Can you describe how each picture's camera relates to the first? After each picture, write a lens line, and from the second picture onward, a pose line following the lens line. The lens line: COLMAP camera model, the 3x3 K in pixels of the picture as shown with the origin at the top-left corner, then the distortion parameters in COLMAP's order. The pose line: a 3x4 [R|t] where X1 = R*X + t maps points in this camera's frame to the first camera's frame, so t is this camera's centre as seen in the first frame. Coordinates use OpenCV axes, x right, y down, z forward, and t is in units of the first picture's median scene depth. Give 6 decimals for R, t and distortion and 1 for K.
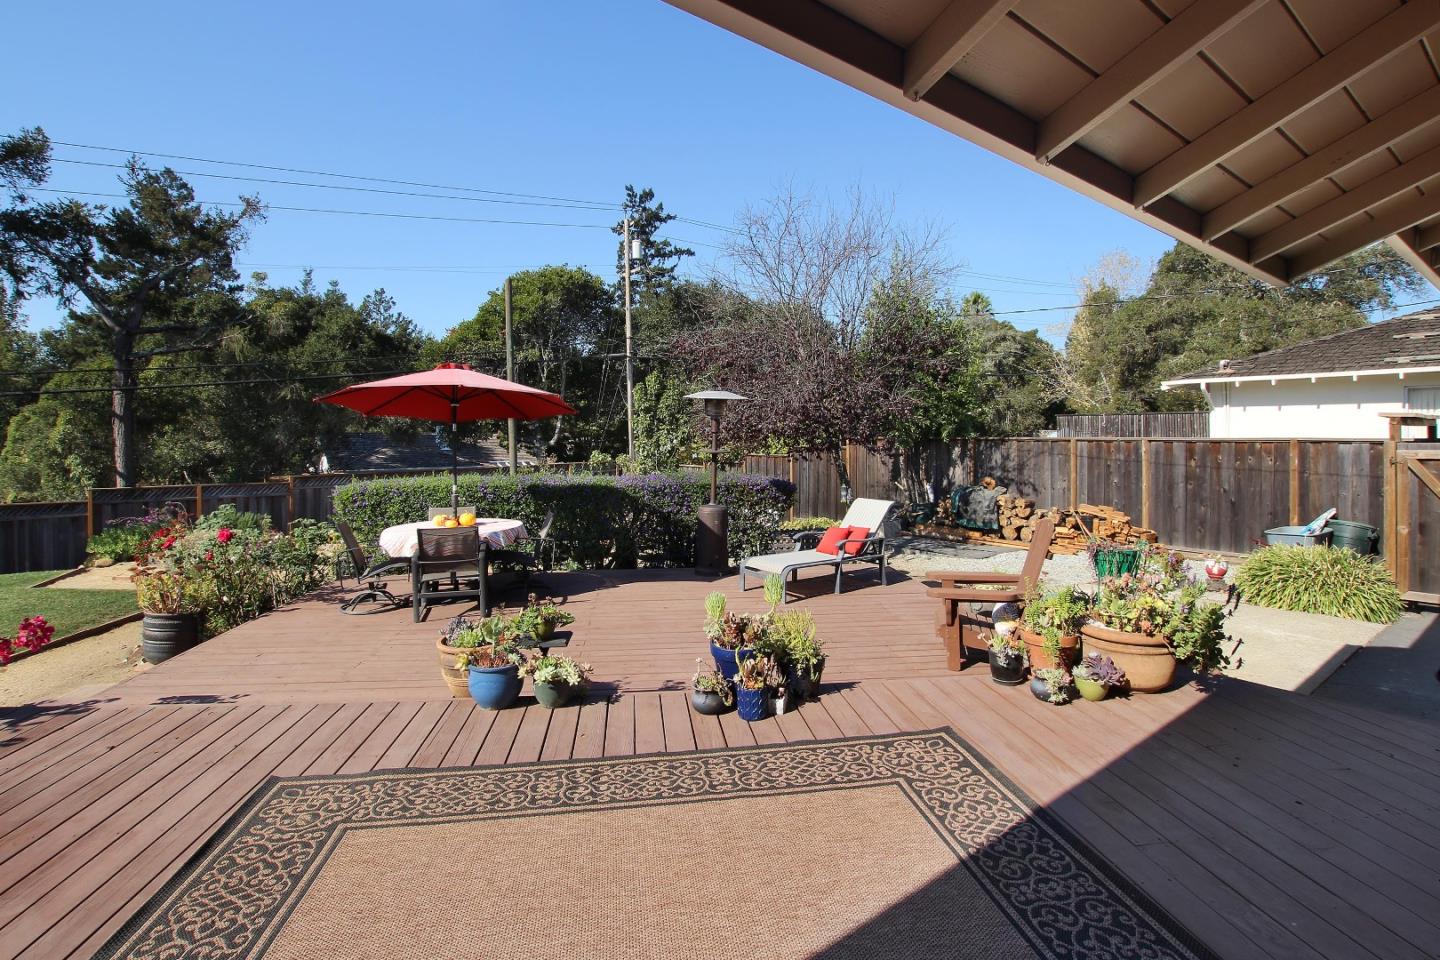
lens RADIAL K [[780.4, 0, 716.9], [0, 780.4, 427.7], [0, 0, 1]] dist [-0.046352, 0.014173]
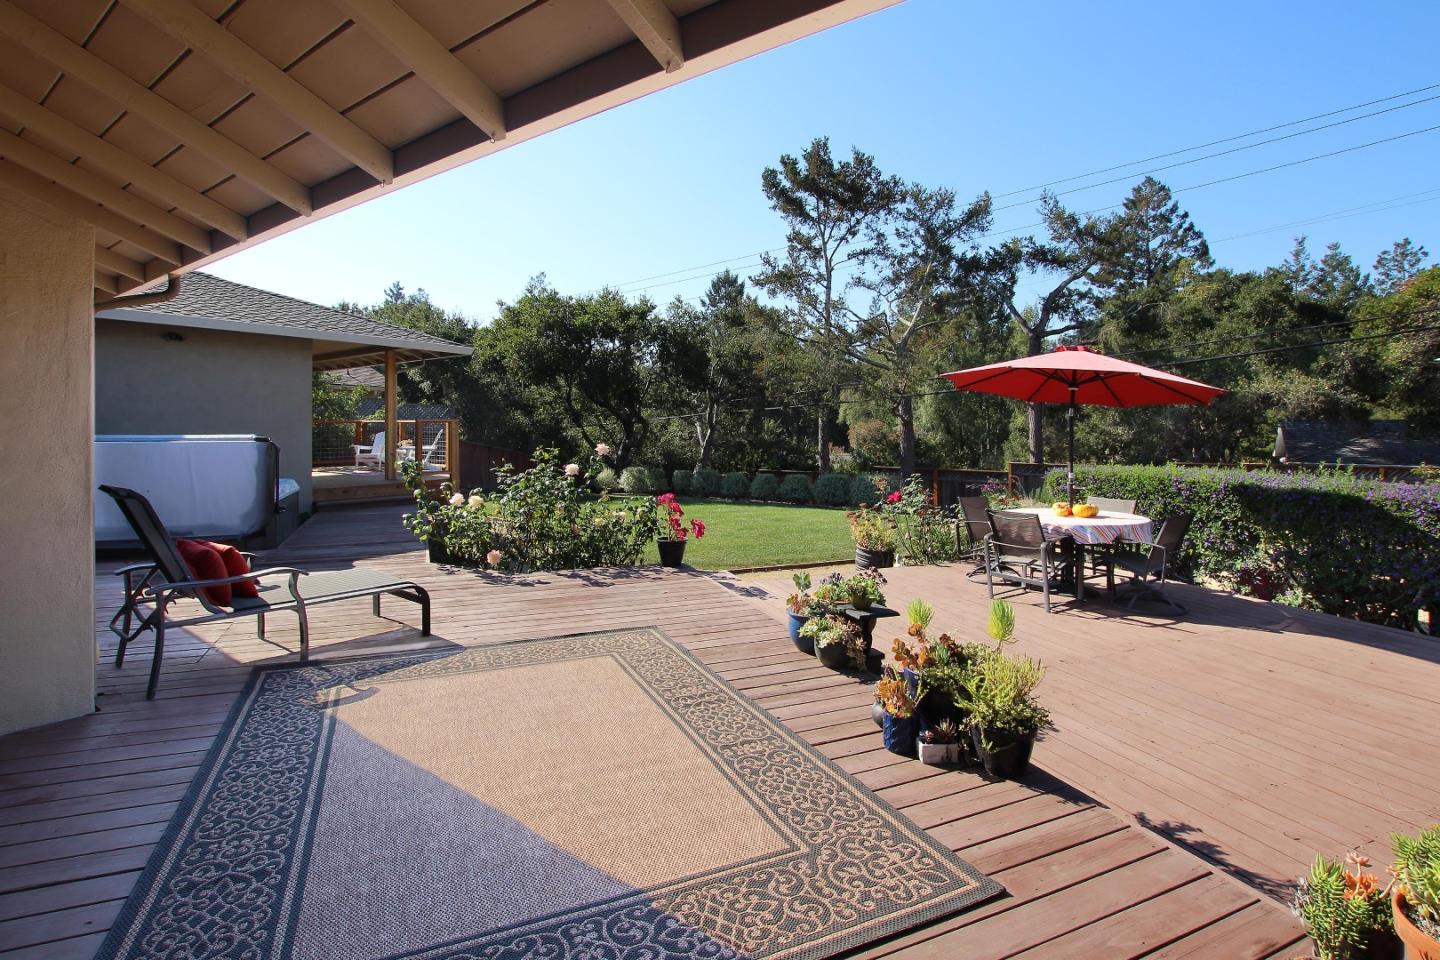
lens RADIAL K [[780.4, 0, 716.9], [0, 780.4, 427.7], [0, 0, 1]] dist [-0.046352, 0.014173]
pose [[0.172901, 0.012794, -0.984856, 0.356032], [0.002919, 0.999905, 0.013502, 0.002960], [0.984935, -0.005210, 0.172847, 0.275821]]
